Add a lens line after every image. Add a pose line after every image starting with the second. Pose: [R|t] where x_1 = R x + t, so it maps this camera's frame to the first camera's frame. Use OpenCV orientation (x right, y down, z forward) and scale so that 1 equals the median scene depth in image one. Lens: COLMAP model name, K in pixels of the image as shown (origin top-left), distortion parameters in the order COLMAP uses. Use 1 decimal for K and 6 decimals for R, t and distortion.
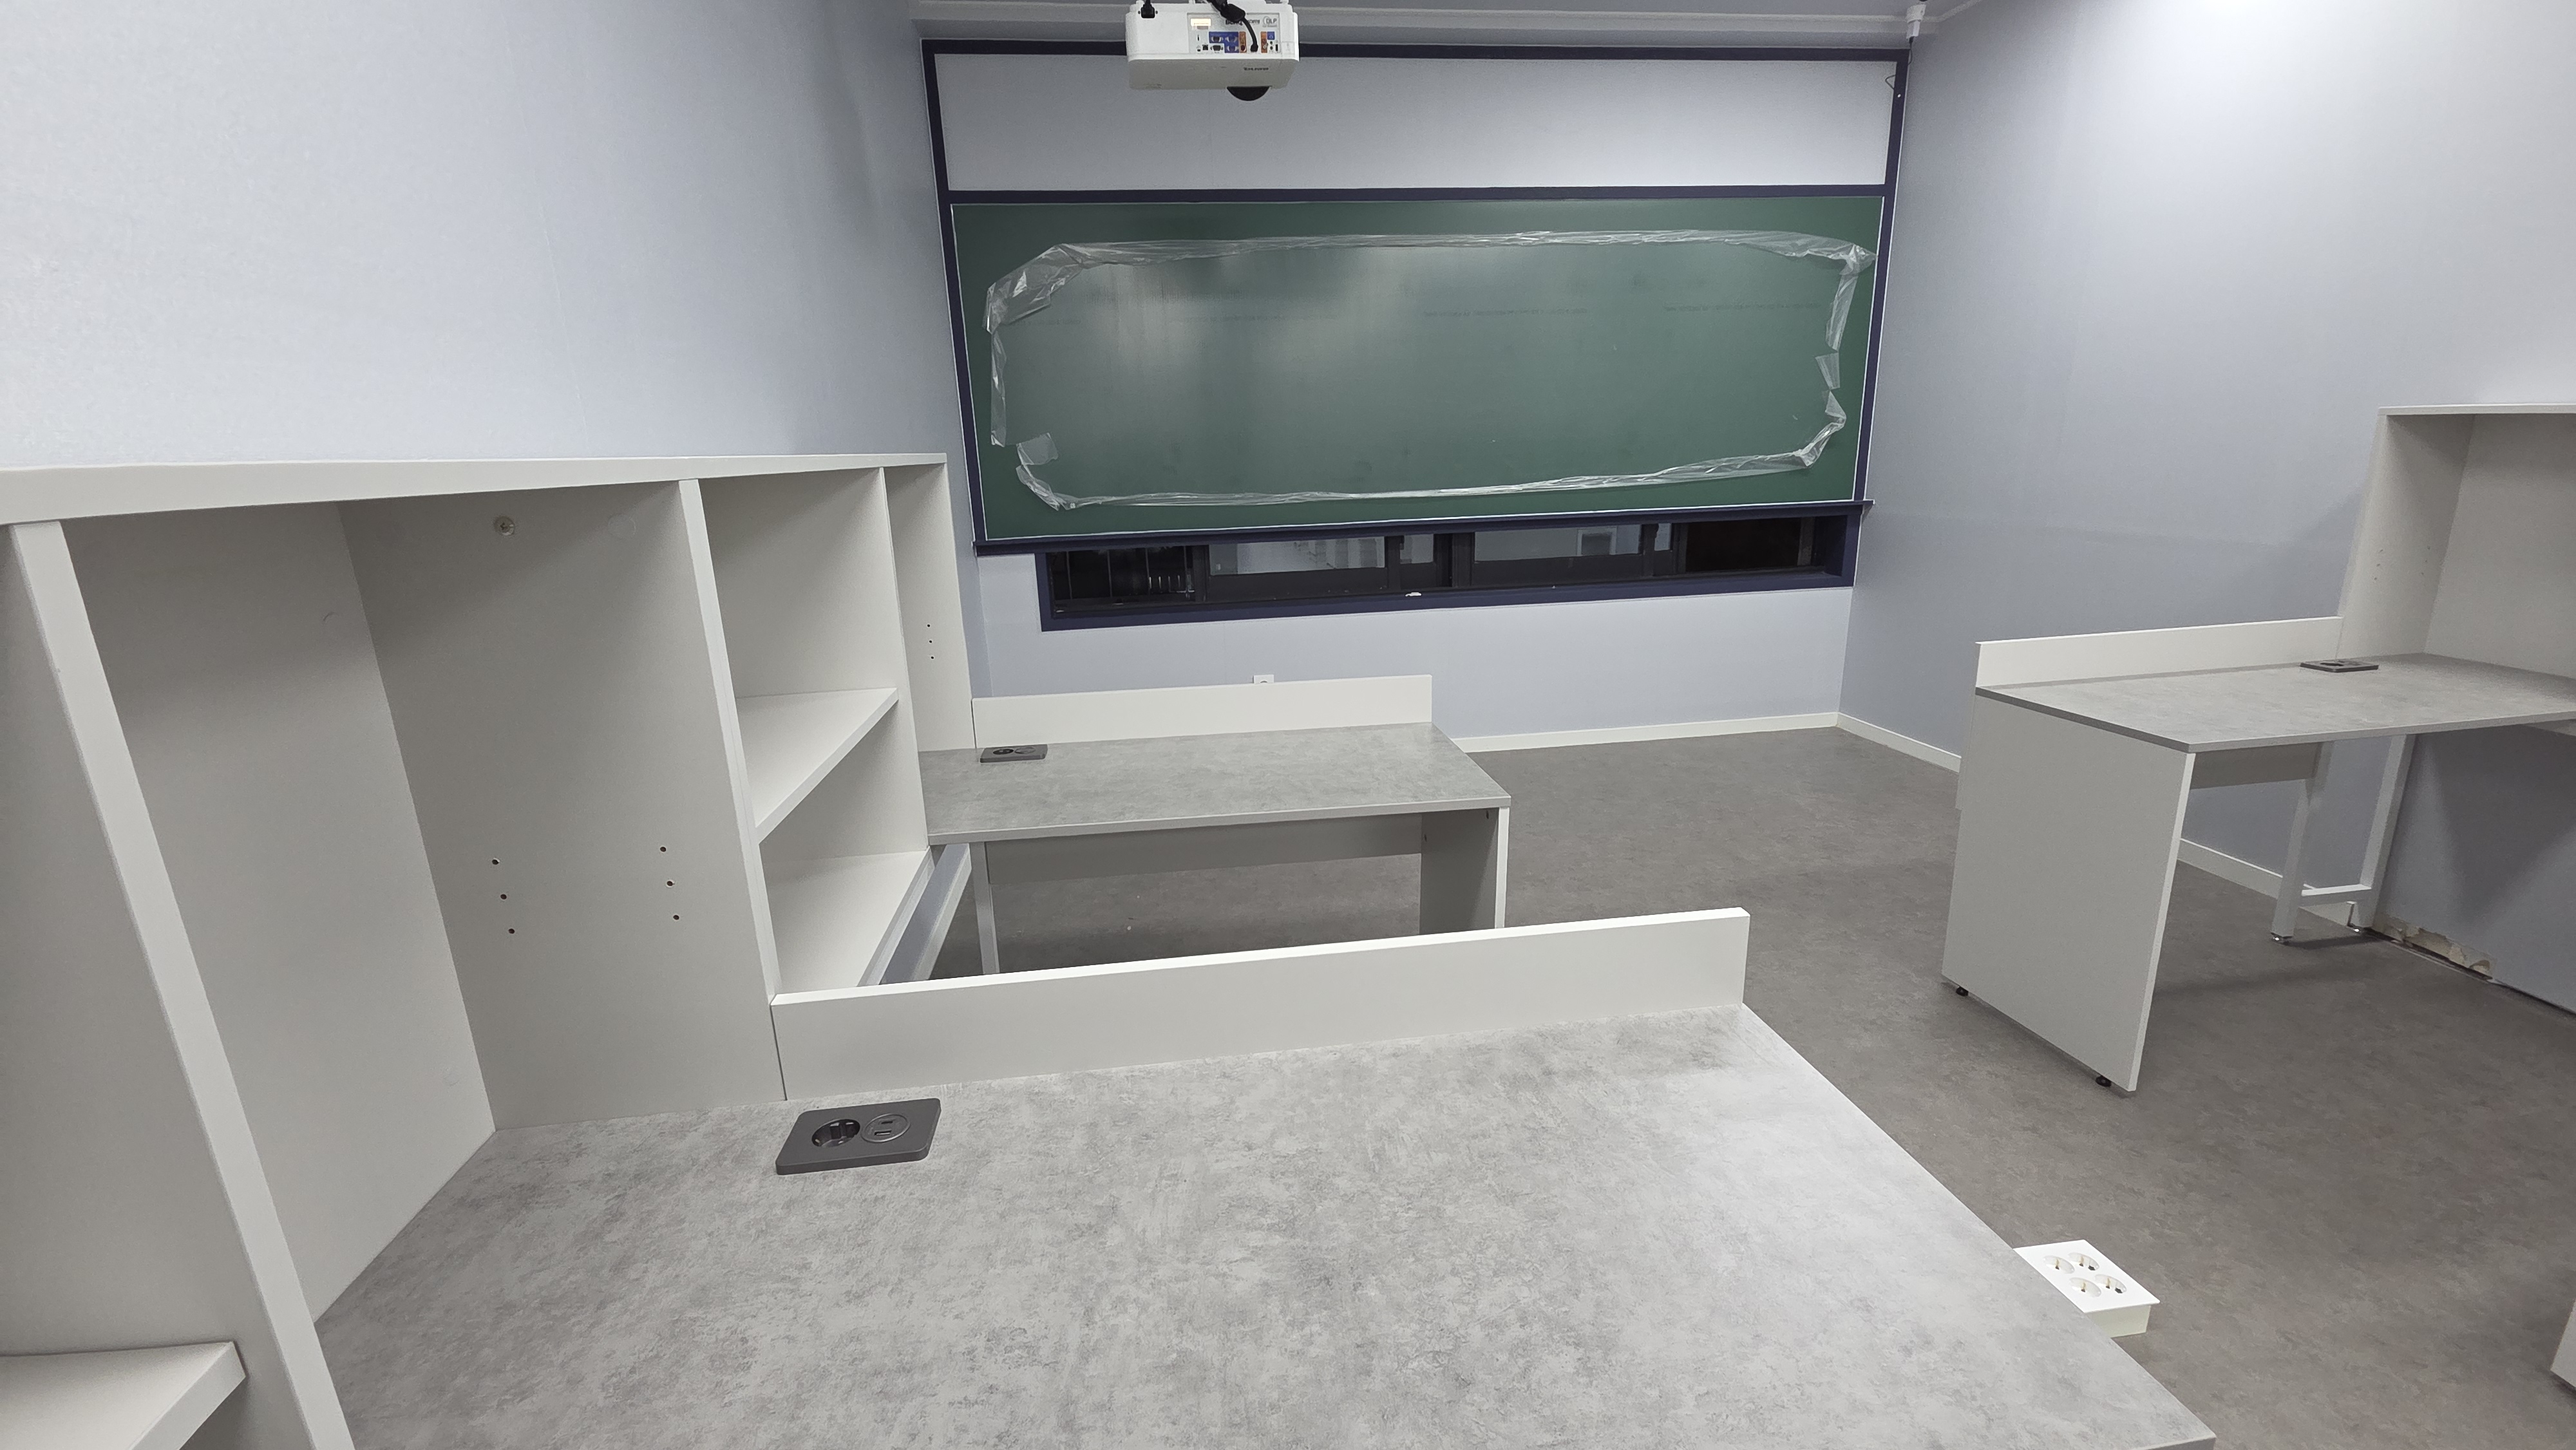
lens RADIAL K [[1044.5, 0, 1287.1], [0, 1044.5, 716.7], [0, 0, 1]] dist [0.004201, -0.002517]
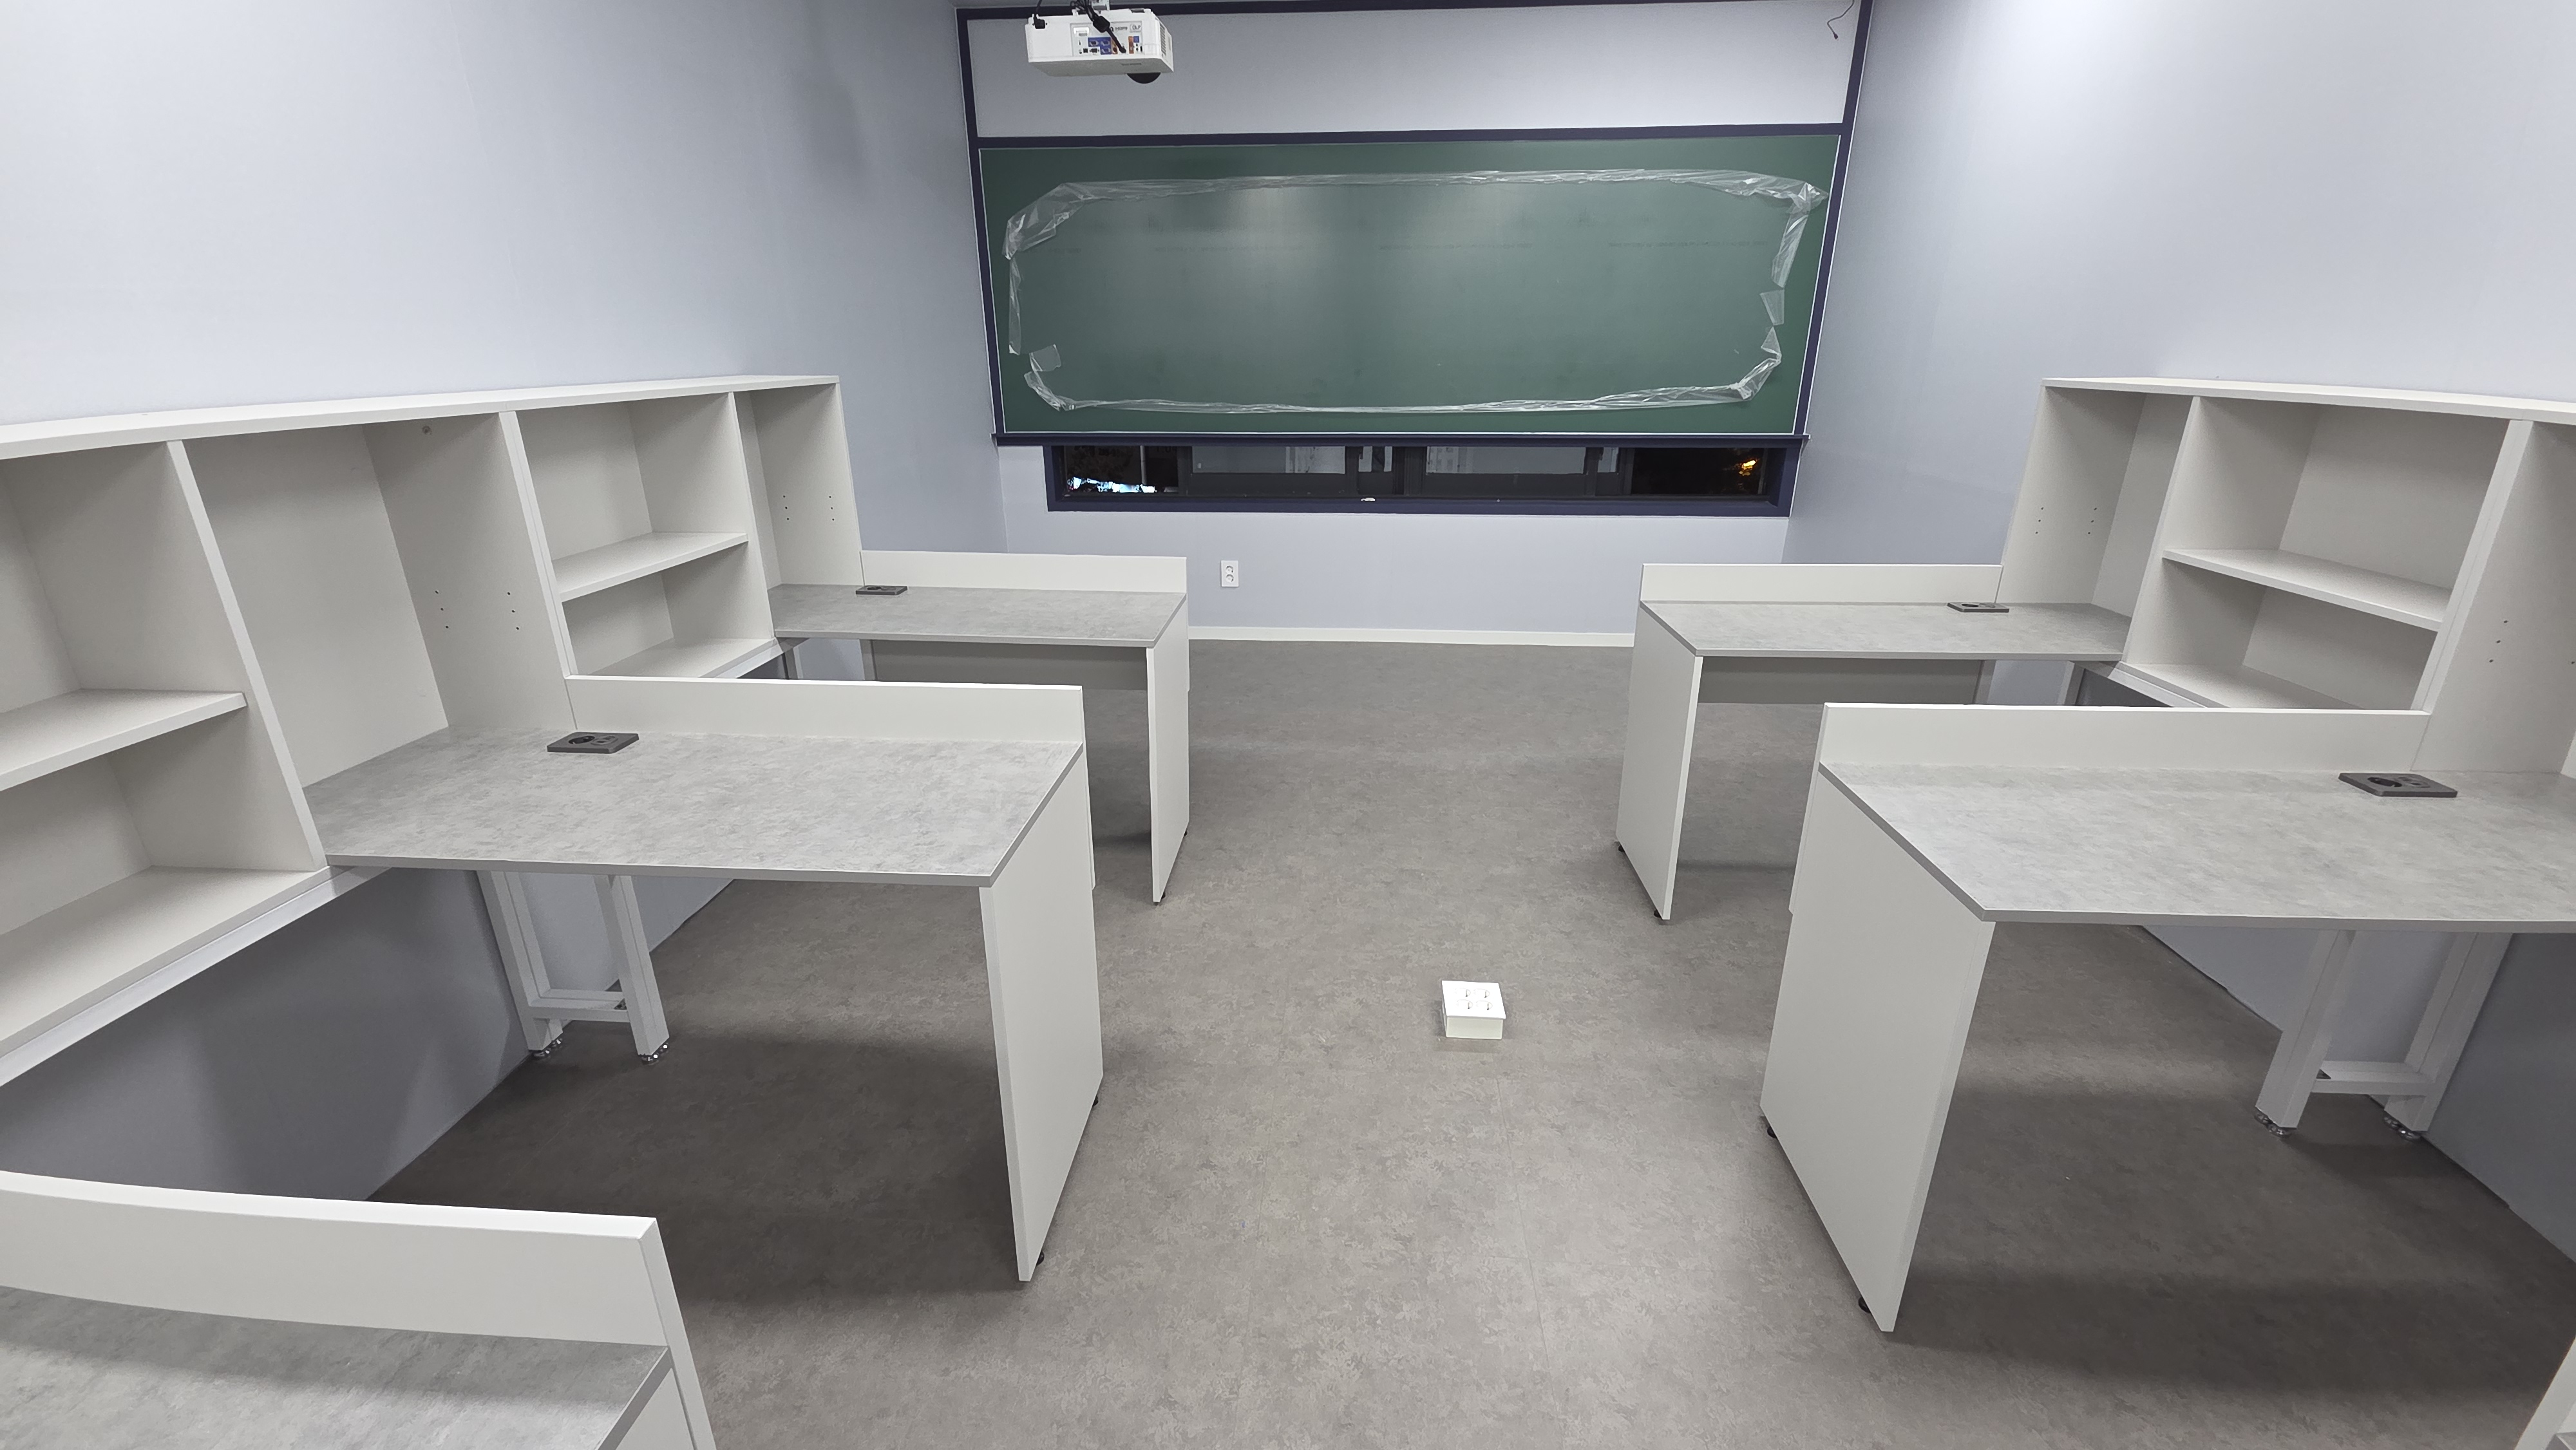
lens RADIAL K [[1061.3, 0, 1308.9], [0, 1061.3, 722.3], [0, 0, 1]] dist [0.001249, -0.000463]
pose [[0.979905, 0.096948, -0.174320, 0.319382], [-0.079322, 0.991262, 0.105398, 0.007848], [0.183015, -0.089452, 0.979032, -0.186067]]
